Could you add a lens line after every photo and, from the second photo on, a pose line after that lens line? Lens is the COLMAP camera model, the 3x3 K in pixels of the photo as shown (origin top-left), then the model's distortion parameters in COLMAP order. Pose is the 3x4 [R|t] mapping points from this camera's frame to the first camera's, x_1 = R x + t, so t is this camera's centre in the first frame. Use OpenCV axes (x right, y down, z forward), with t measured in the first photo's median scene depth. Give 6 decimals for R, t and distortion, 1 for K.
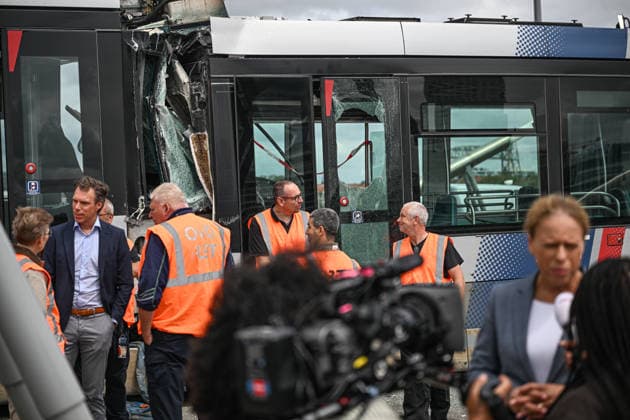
lens RADIAL K [[1264.0, 0, 313.9], [0, 1264.0, 211.3], [0, 0, 1]] dist [0.006494, -0.117113]
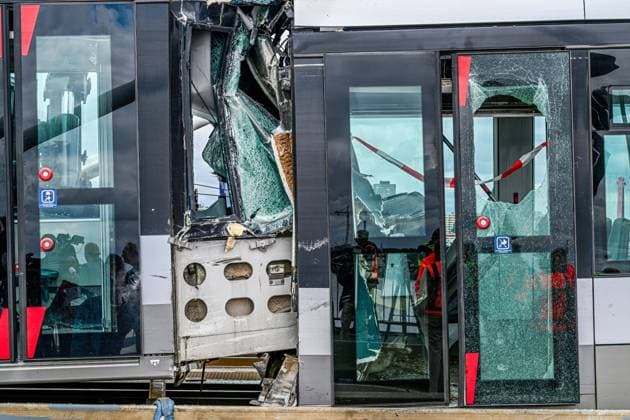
lens RADIAL K [[1264.0, 0, 313.9], [0, 1264.0, 211.3], [0, 0, 1]] dist [0.006494, -0.117113]
pose [[0.911425, 0.009021, -0.411368, 0.243898], [-0.019829, 0.999561, -0.022012, 0.003737], [0.410989, 0.028219, 0.911204, 0.307953]]
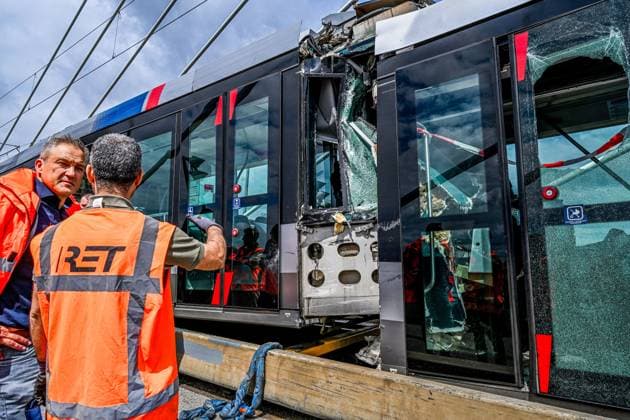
lens RADIAL K [[423.3, 0, 314.7], [0, 423.3, 211.0], [0, 0, 1]] dist [0.001768, 0.001914]
pose [[0.422701, -0.091385, -0.901650, 0.182517], [-0.028022, 0.993109, -0.113792, 0.032500], [0.905836, 0.073366, 0.417227, 0.822124]]
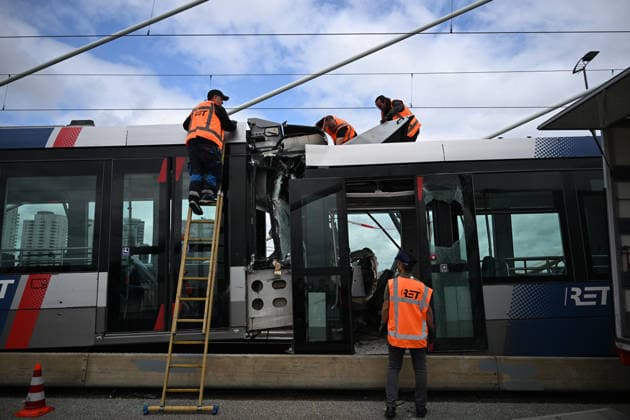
lens RADIAL K [[423.3, 0, 314.7], [0, 423.3, 211.0], [0, 0, 1]] dist [0.001768, 0.001914]
pose [[0.892165, -0.061415, -0.447516, 0.166001], [-0.011467, 0.987316, -0.158355, 0.016676], [0.451565, 0.146410, 0.880144, 0.534600]]
